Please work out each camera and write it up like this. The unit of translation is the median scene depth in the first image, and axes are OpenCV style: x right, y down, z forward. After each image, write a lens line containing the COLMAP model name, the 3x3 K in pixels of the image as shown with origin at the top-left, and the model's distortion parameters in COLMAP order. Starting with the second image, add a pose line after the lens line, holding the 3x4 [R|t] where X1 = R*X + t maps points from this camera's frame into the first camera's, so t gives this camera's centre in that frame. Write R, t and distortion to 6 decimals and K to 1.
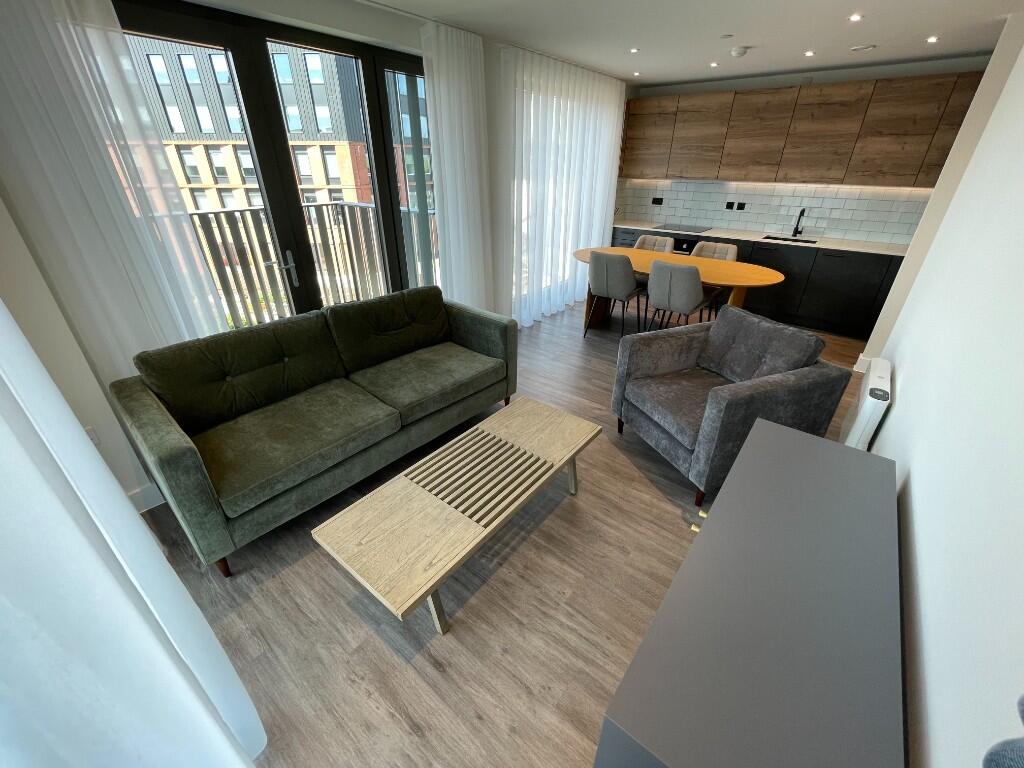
lens RADIAL K [[414.7, 0, 515.1], [0, 414.7, 378.5], [0, 0, 1]] dist [0.000053, 0.000193]
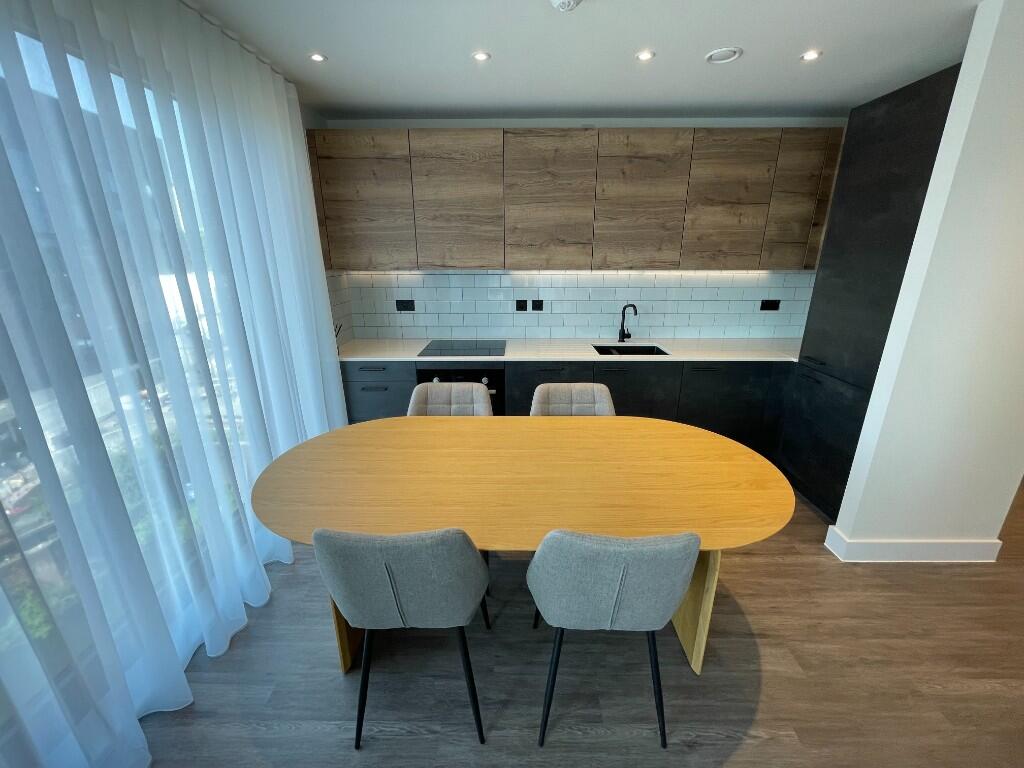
lens RADIAL K [[414.7, 0, 513.5], [0, 414.7, 381.6], [0, 0, 1]] dist [0.000053, 0.000193]
pose [[0.784598, -0.194732, 0.588630, 0.124886], [0.294642, 0.952448, -0.077645, -0.300232], [-0.545519, 0.234355, 0.804665, 0.602548]]
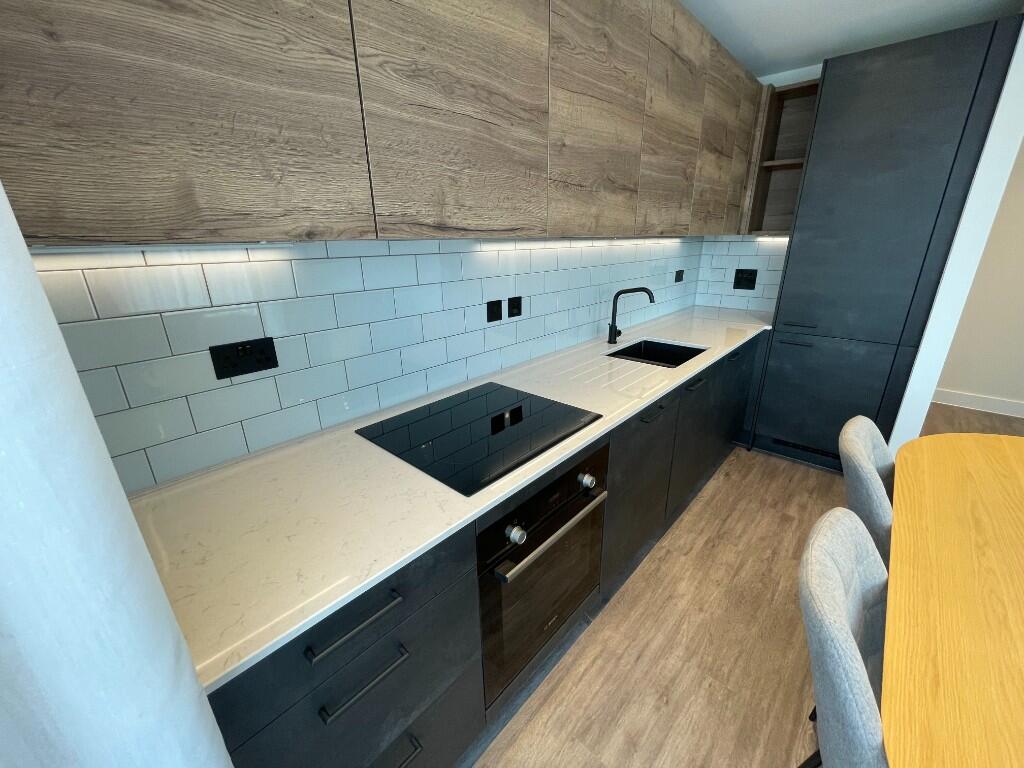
lens RADIAL K [[414.7, 0, 517.3], [0, 414.7, 382.2], [0, 0, 1]] dist [0.000053, 0.000193]
pose [[0.053650, -0.337178, 0.939911, 0.212244], [0.472455, 0.837817, 0.273586, -0.525760], [-0.879721, 0.429387, 0.204250, 1.094145]]
